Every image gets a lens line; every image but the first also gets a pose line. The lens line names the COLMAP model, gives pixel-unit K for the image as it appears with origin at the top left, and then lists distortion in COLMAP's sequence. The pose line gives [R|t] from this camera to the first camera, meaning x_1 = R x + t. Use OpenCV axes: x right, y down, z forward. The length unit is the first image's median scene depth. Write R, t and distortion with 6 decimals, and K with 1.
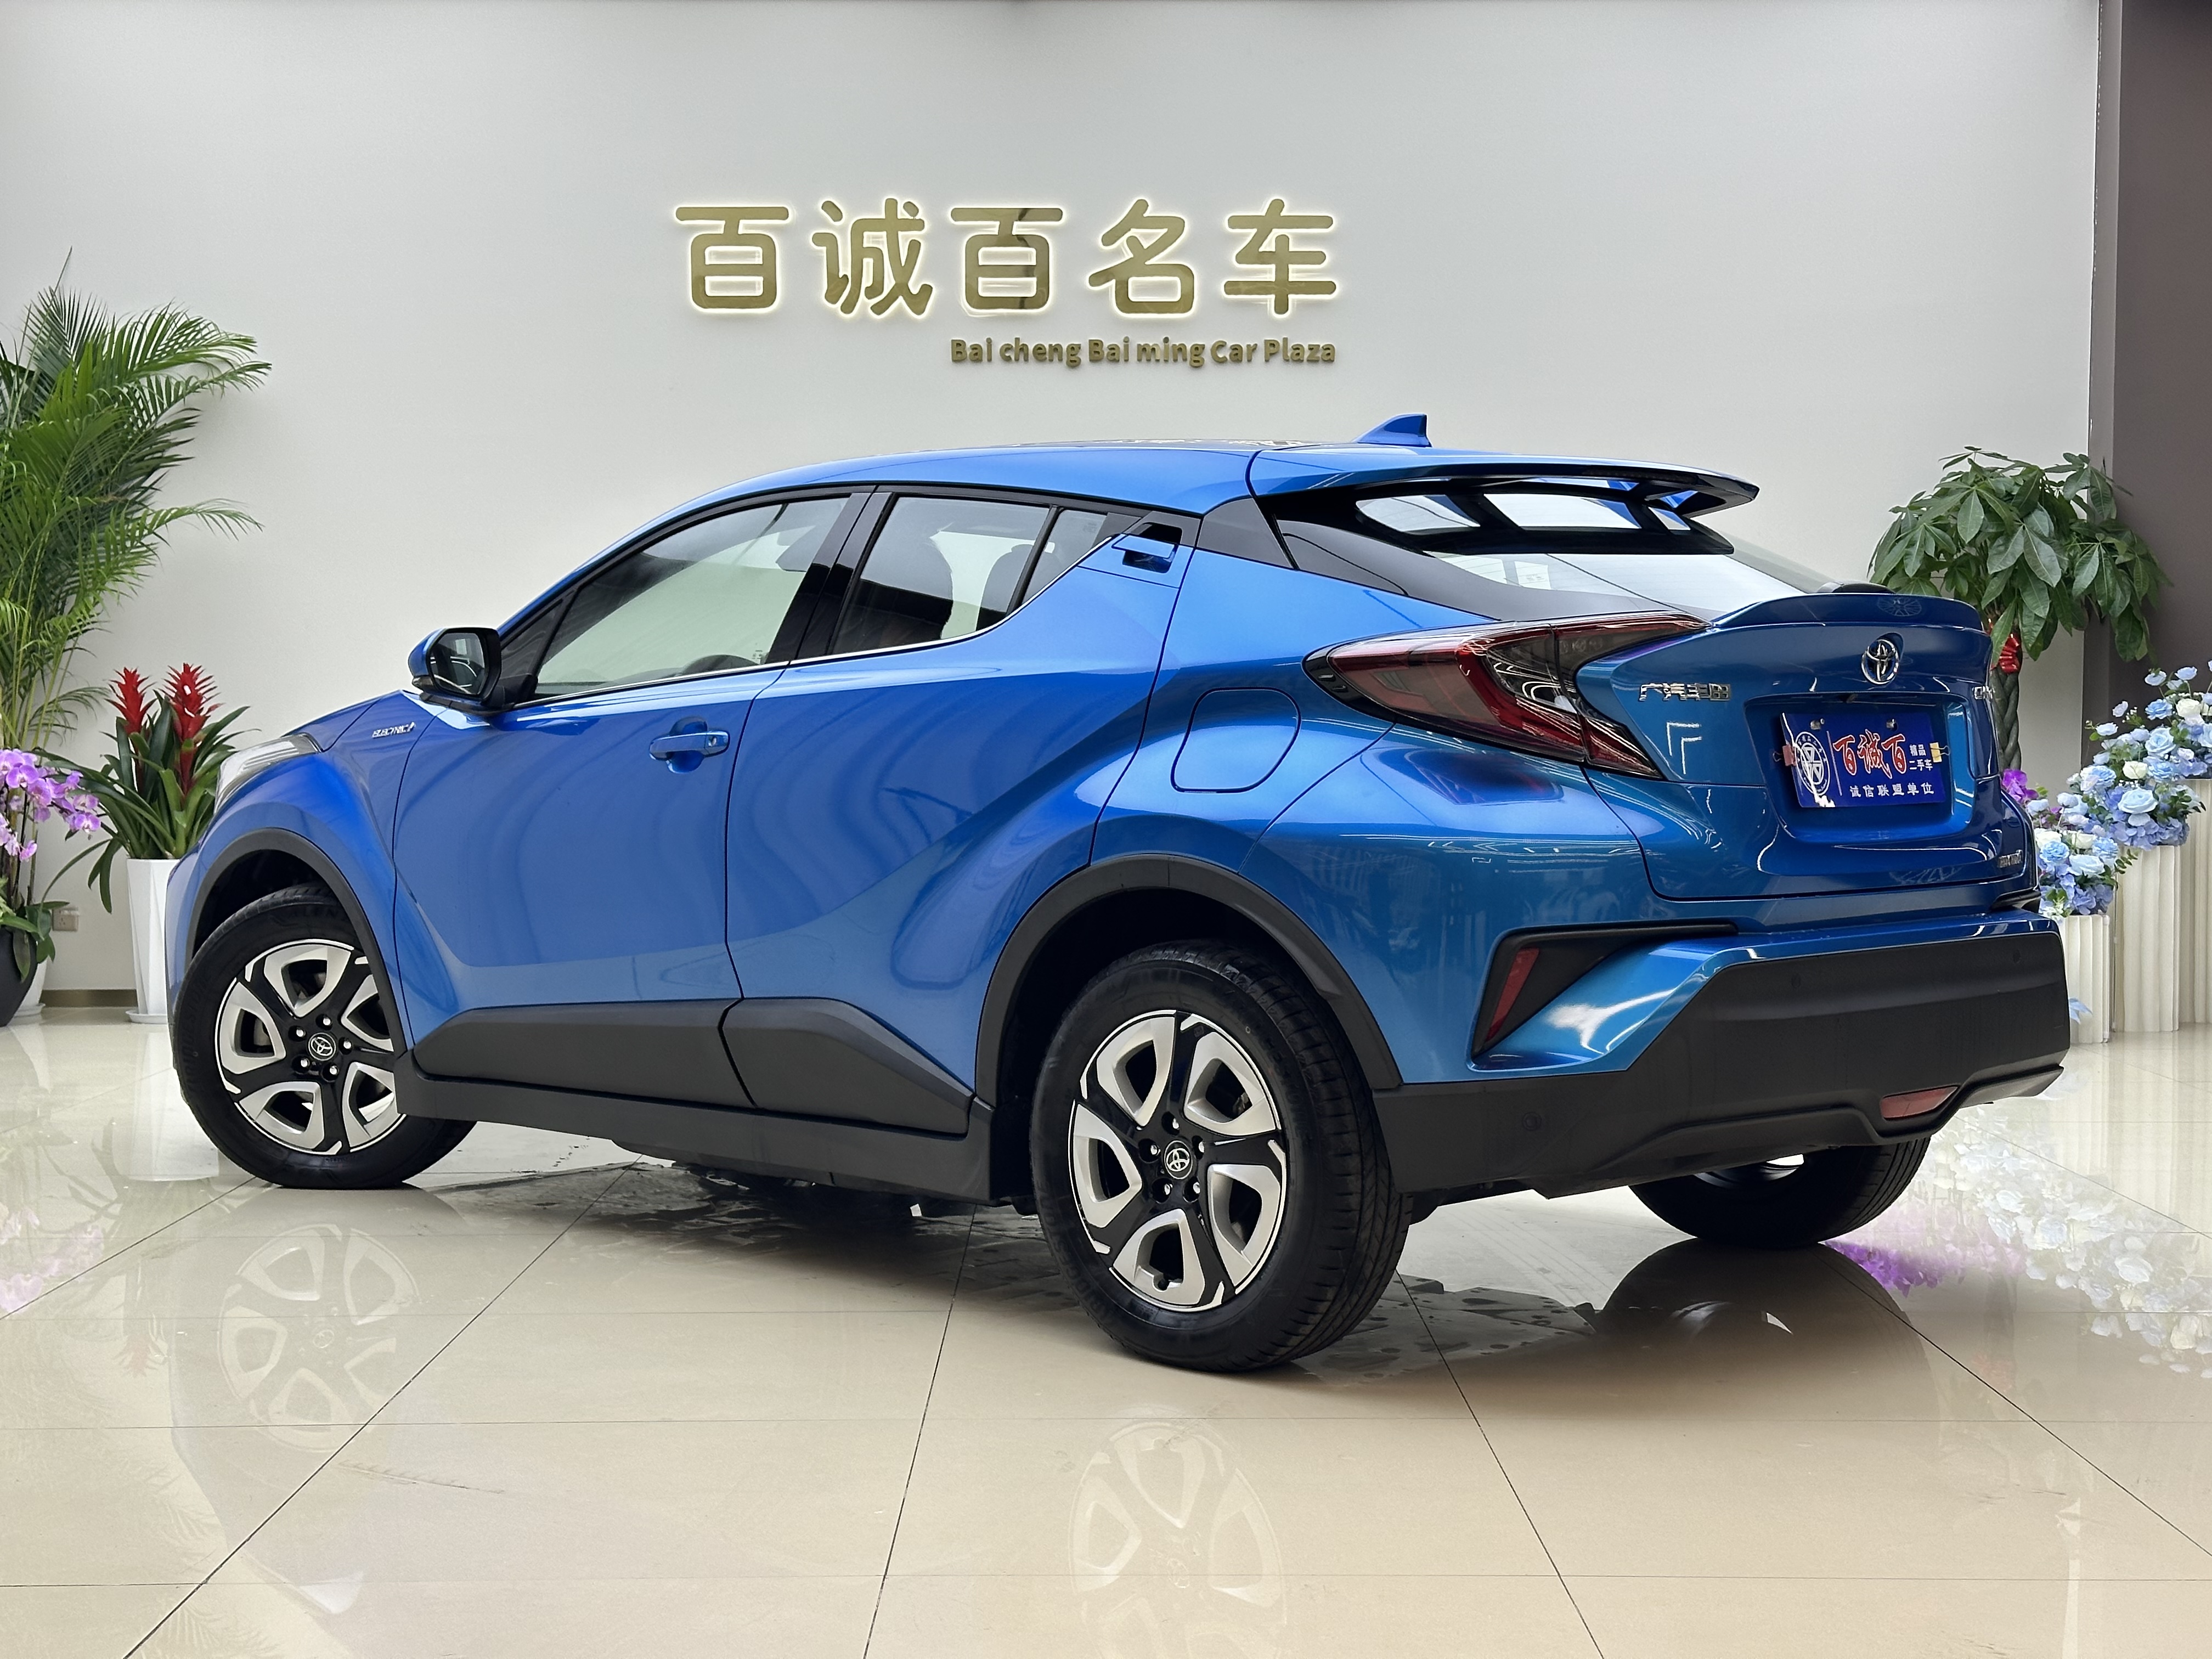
lens RADIAL K [[3097.6, 0, 1118.9], [0, 3097.6, 837.6], [0, 0, 1]] dist [0.176750, -0.257447]
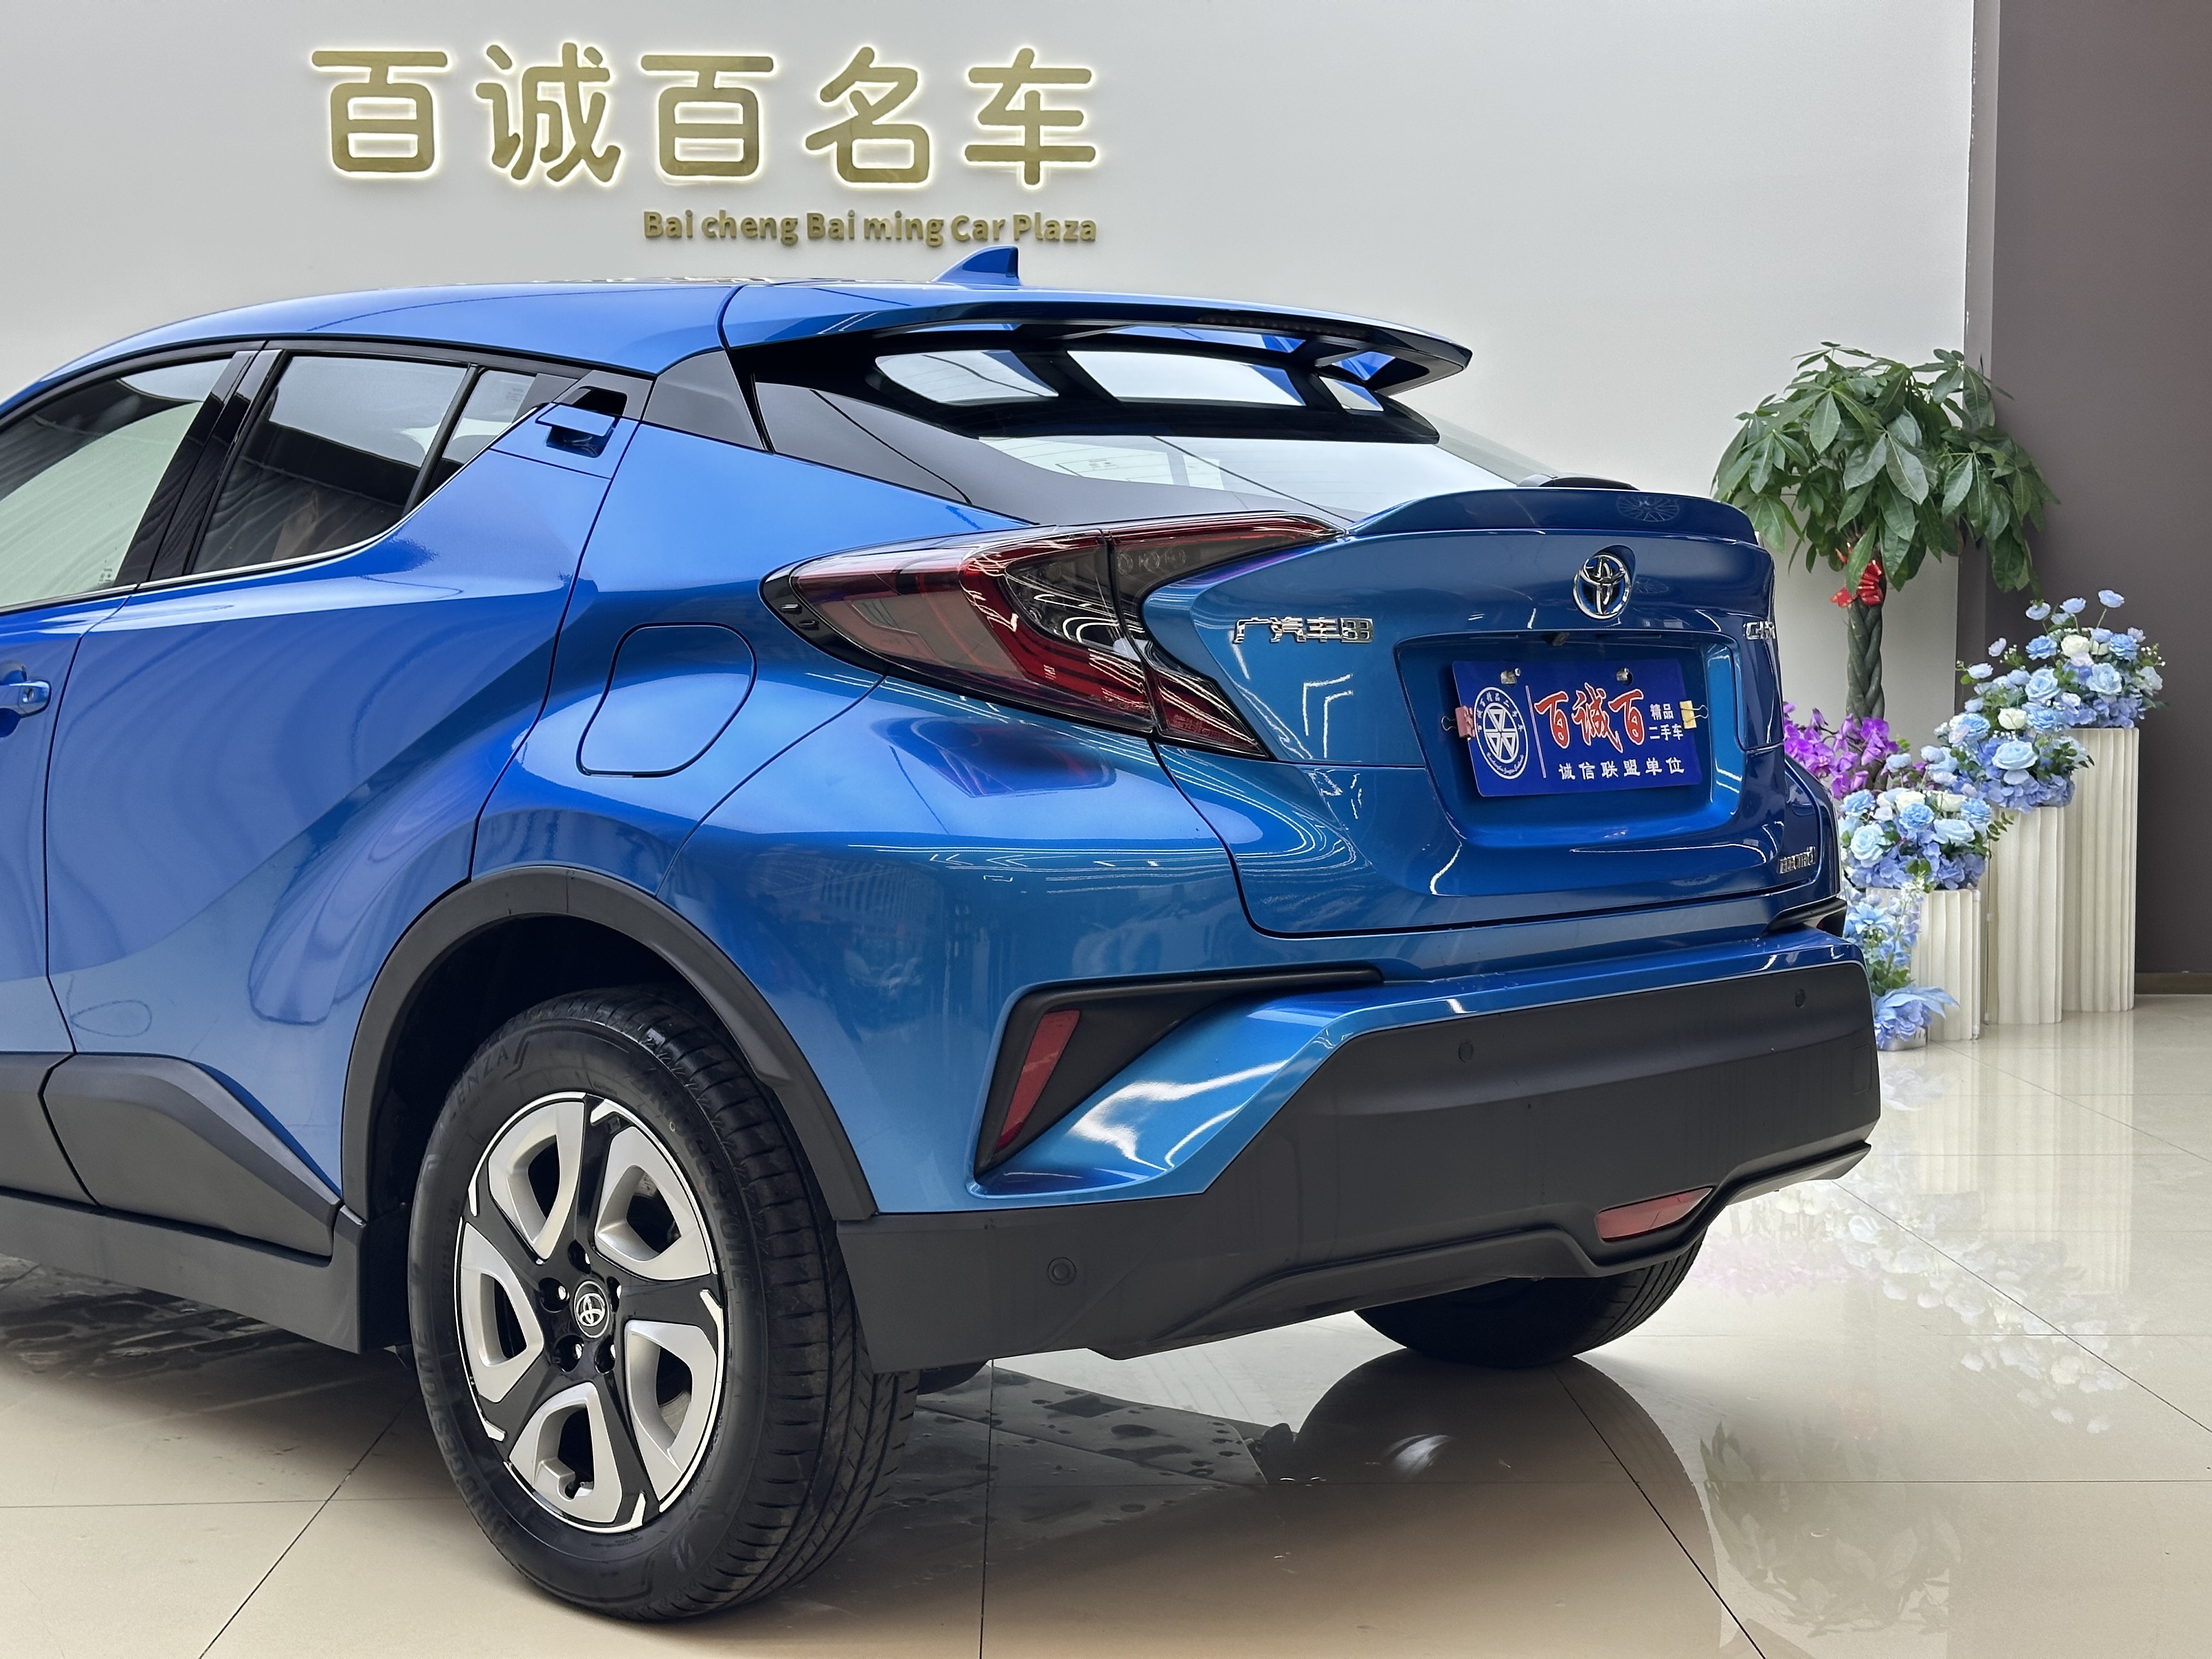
lens RADIAL K [[3097.6, 0, 1118.9], [0, 3097.6, 837.6], [0, 0, 1]] dist [0.176750, -0.257447]
pose [[0.999695, -0.002570, 0.024569, 0.055392], [0.002061, 0.999783, 0.020746, -0.006899], [-0.024617, -0.020689, 0.999483, 0.142904]]
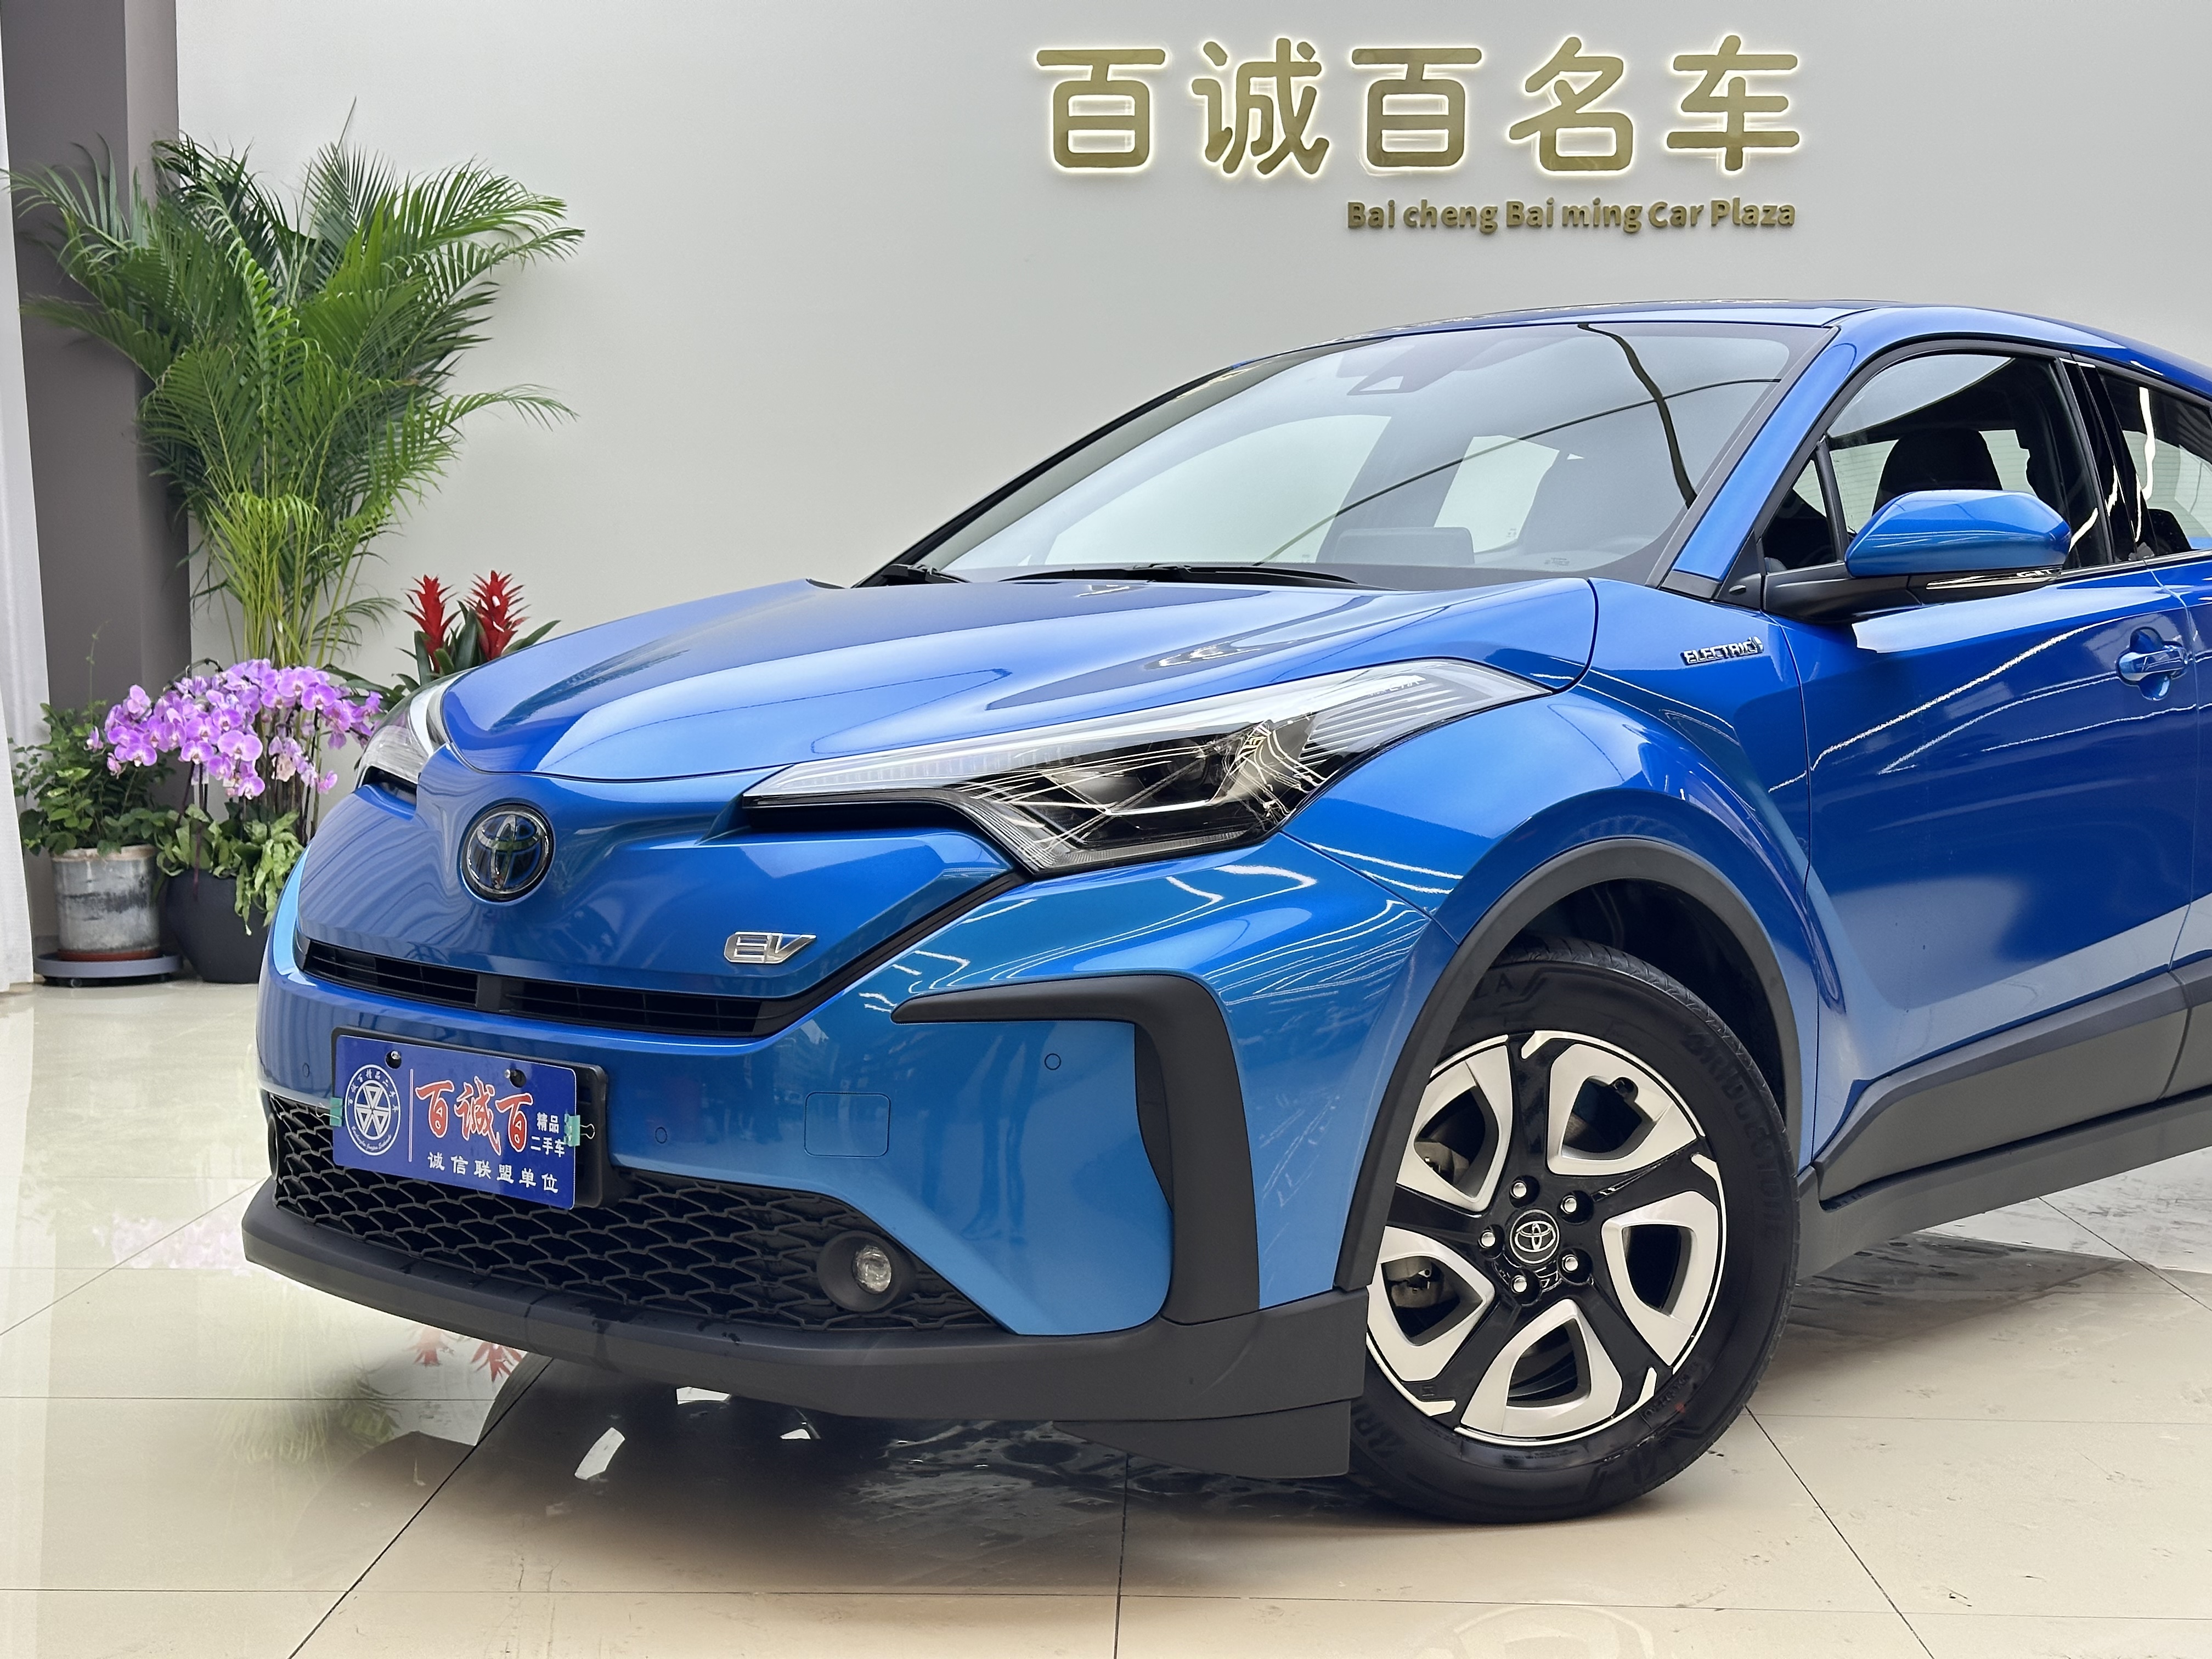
lens RADIAL K [[3097.6, 0, 1112.5], [0, 3097.6, 837.2], [0, 0, 1]] dist [0.180940, -0.293017]
pose [[0.999604, 0.008166, -0.026932, -0.096825], [-0.007551, 0.999710, 0.022849, -0.001882], [0.027111, -0.022636, 0.999376, 0.123473]]
